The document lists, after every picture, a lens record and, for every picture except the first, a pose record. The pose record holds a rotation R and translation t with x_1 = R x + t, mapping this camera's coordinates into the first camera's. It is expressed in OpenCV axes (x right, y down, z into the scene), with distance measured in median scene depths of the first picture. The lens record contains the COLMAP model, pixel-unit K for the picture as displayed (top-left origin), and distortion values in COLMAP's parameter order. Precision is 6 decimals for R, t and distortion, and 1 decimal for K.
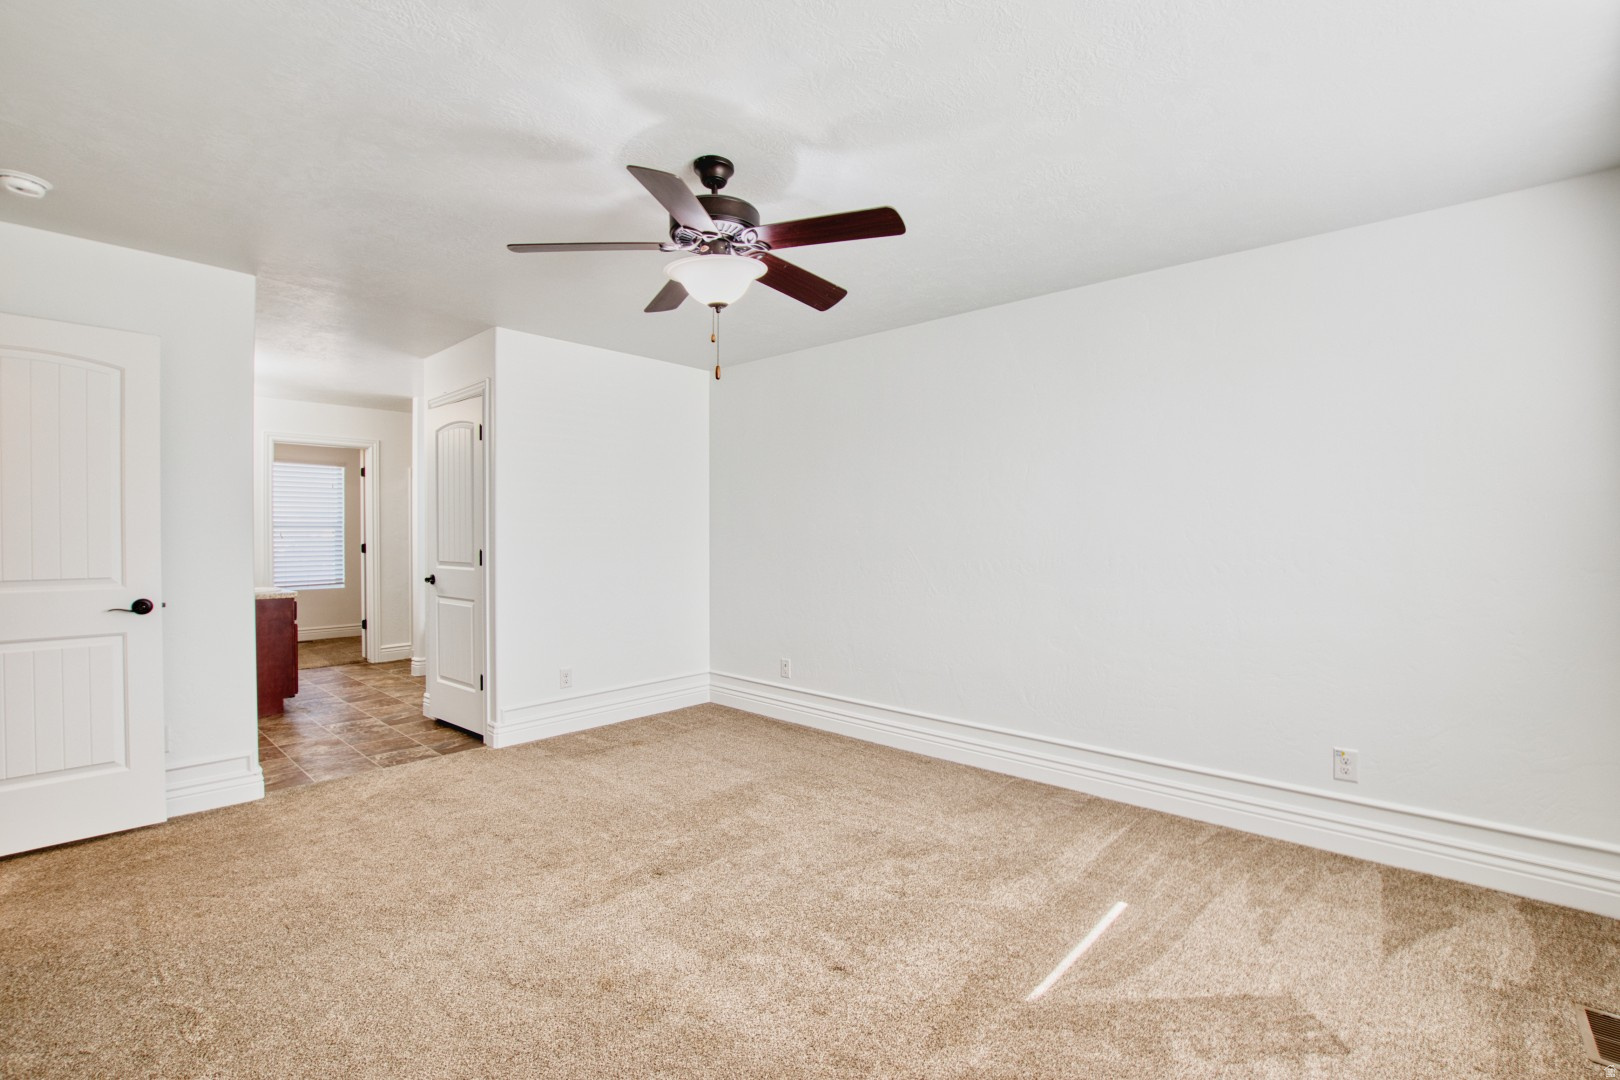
lens RADIAL K [[717.9, 0, 806.7], [0, 717.9, 538.1], [0, 0, 1]] dist [-0.027017, 0.004530]
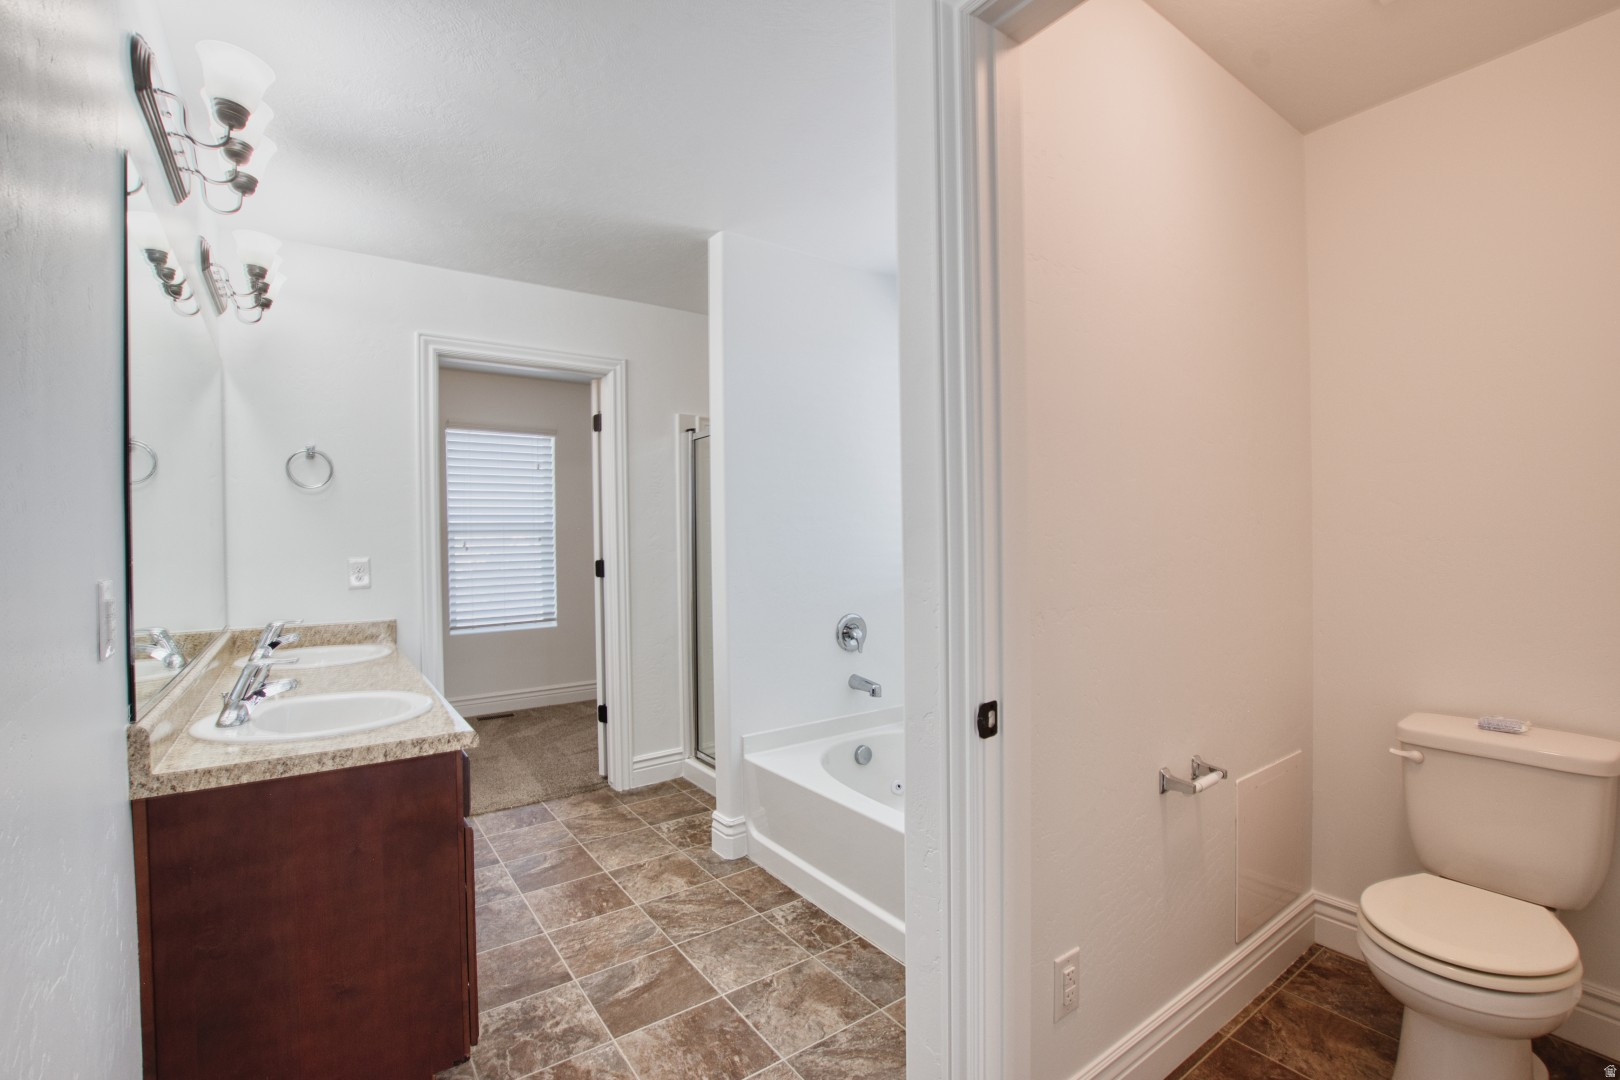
lens RADIAL K [[717.9, 0, 813.4], [0, 717.9, 540.6], [0, 0, 1]] dist [-0.027017, 0.004530]
pose [[0.978704, -0.012779, -0.204879, -0.361719], [0.012409, 0.999918, -0.003092, -0.002785], [0.204902, 0.000484, 0.978782, 0.517590]]
